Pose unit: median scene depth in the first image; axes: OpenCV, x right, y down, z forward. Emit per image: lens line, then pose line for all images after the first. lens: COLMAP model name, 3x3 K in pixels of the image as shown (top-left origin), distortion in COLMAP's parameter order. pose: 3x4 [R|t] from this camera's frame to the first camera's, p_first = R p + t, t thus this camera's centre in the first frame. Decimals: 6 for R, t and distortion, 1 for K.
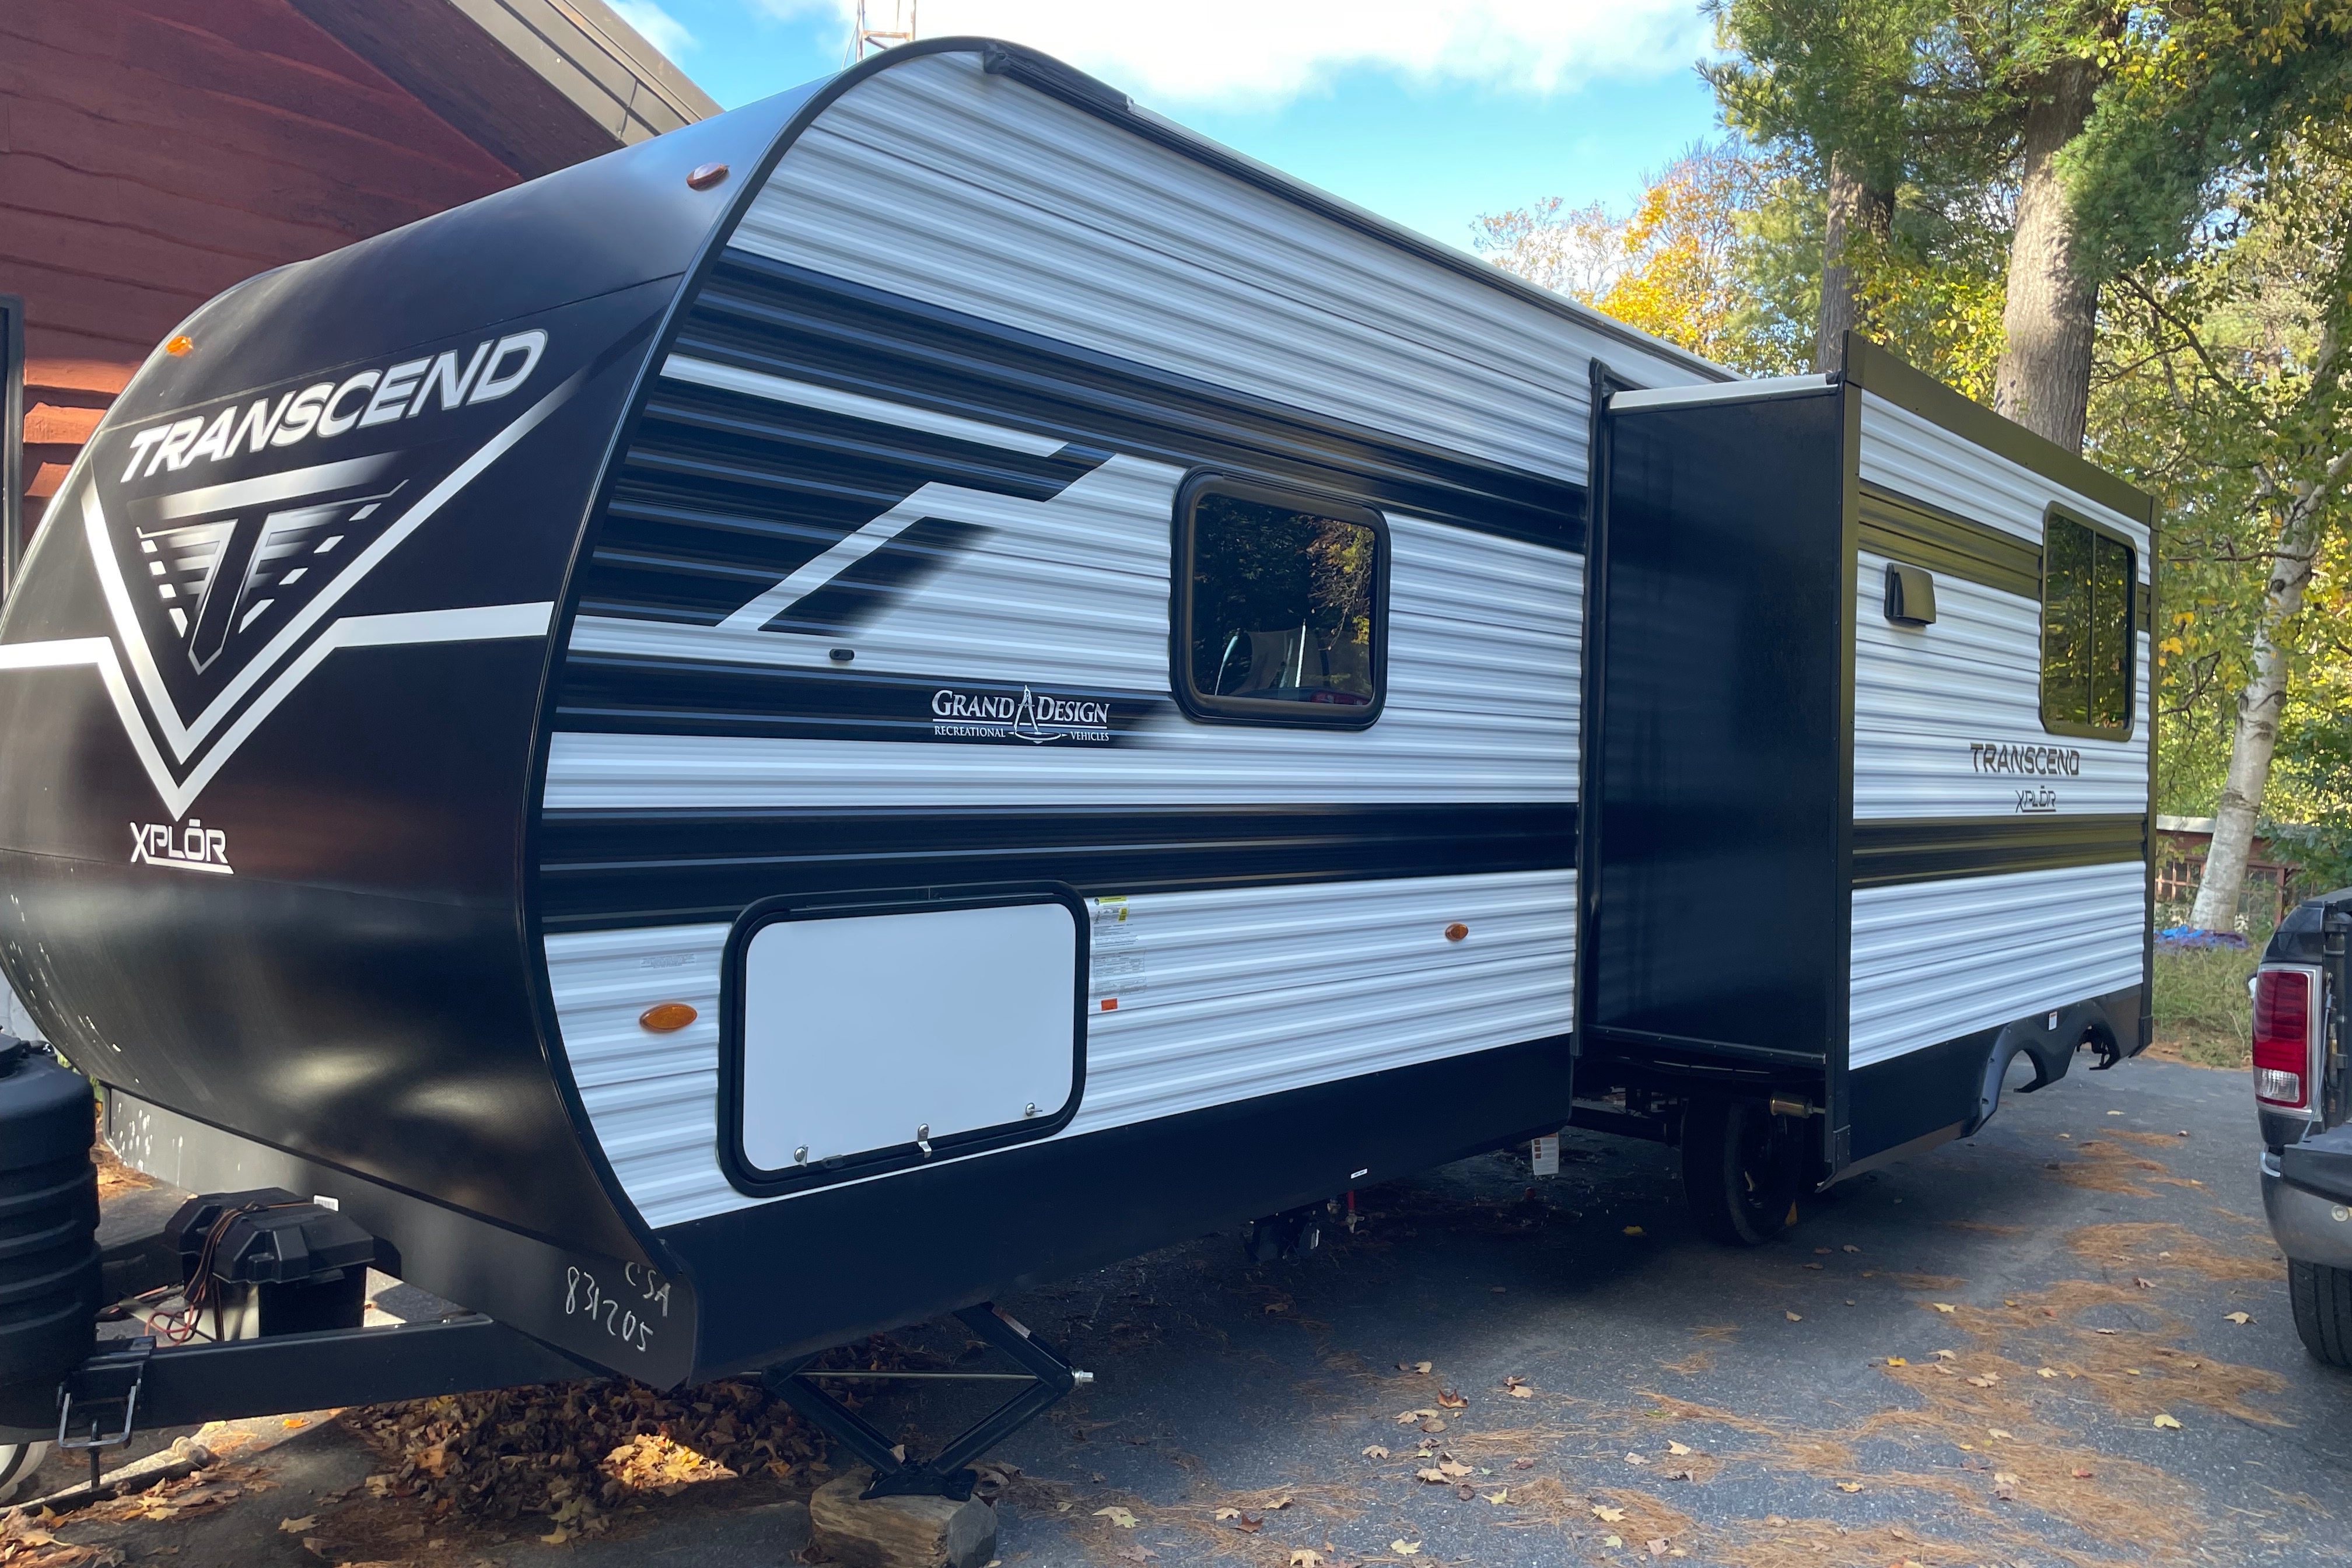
lens RADIAL K [[1770.4, 0, 1168.0], [0, 1770.4, 783.0], [0, 0, 1]] dist [0.076334, -0.011485]
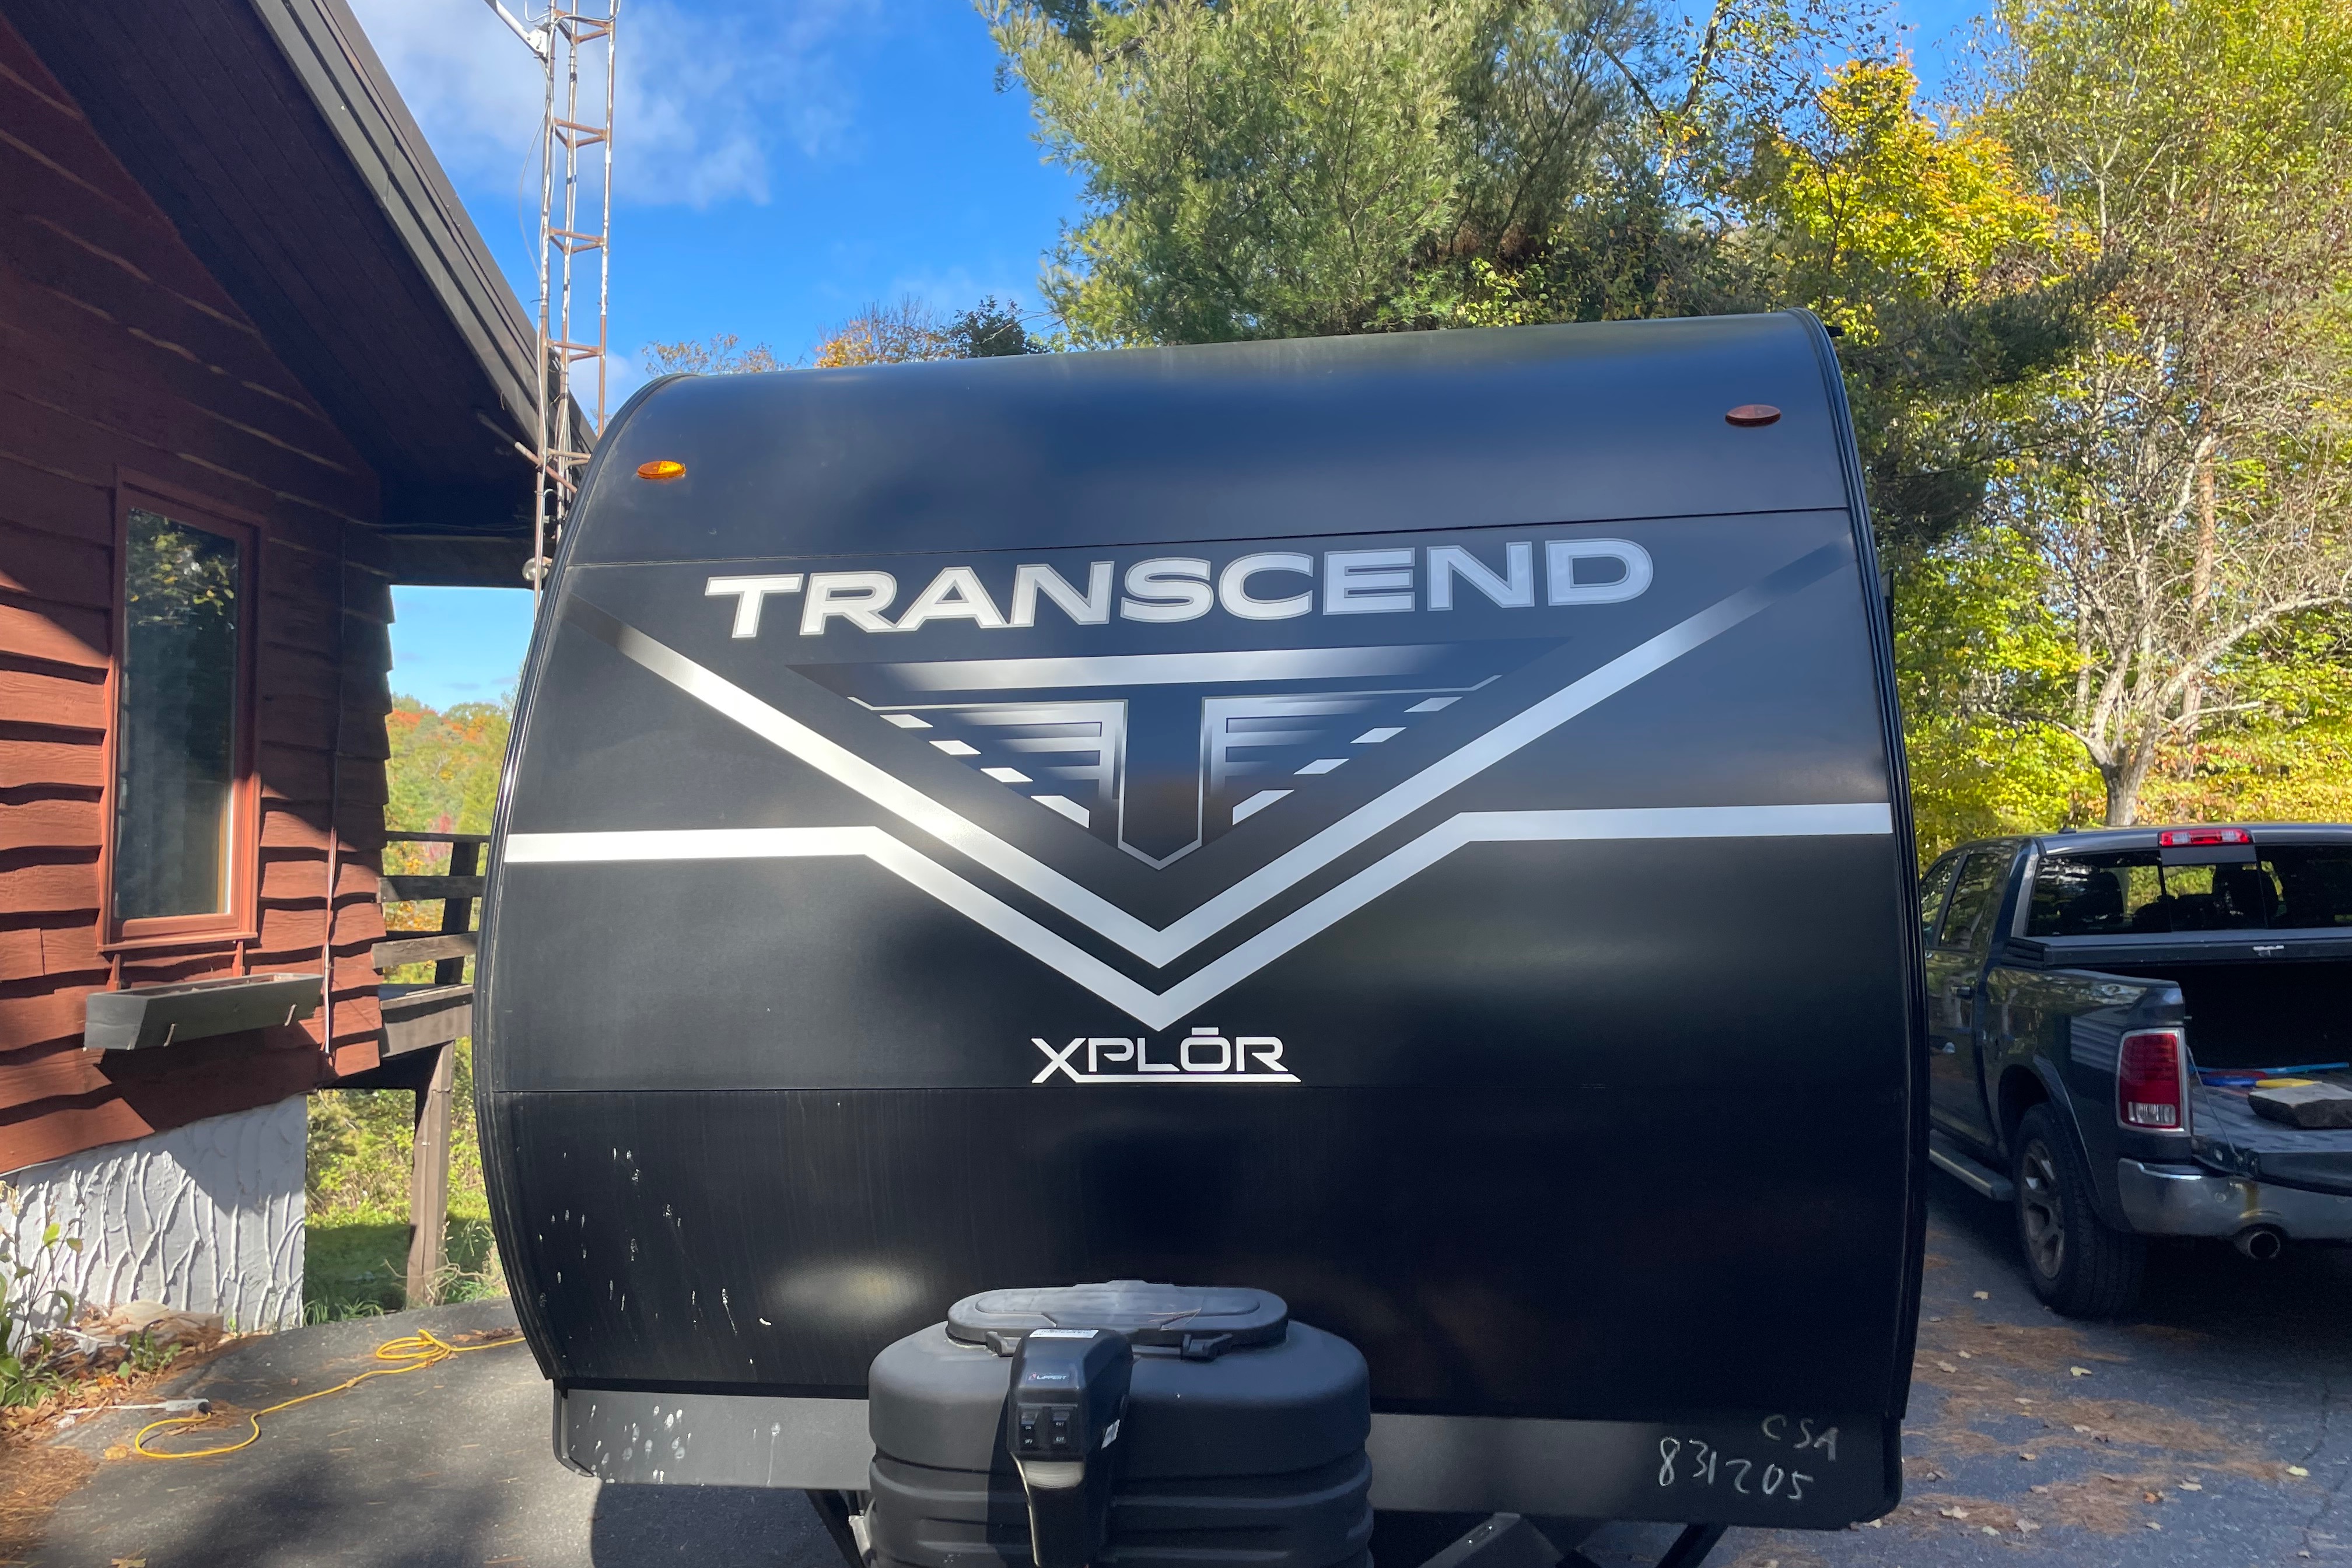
lens RADIAL K [[1770.4, 0, 1082.5], [0, 1770.4, 839.6], [0, 0, 1]] dist [0.076334, -0.011485]
pose [[0.834859, -0.007119, 0.550418, -1.063145], [0.034488, 0.998628, -0.039394, -0.041054], [-0.549383, 0.051871, 0.833959, 0.271986]]
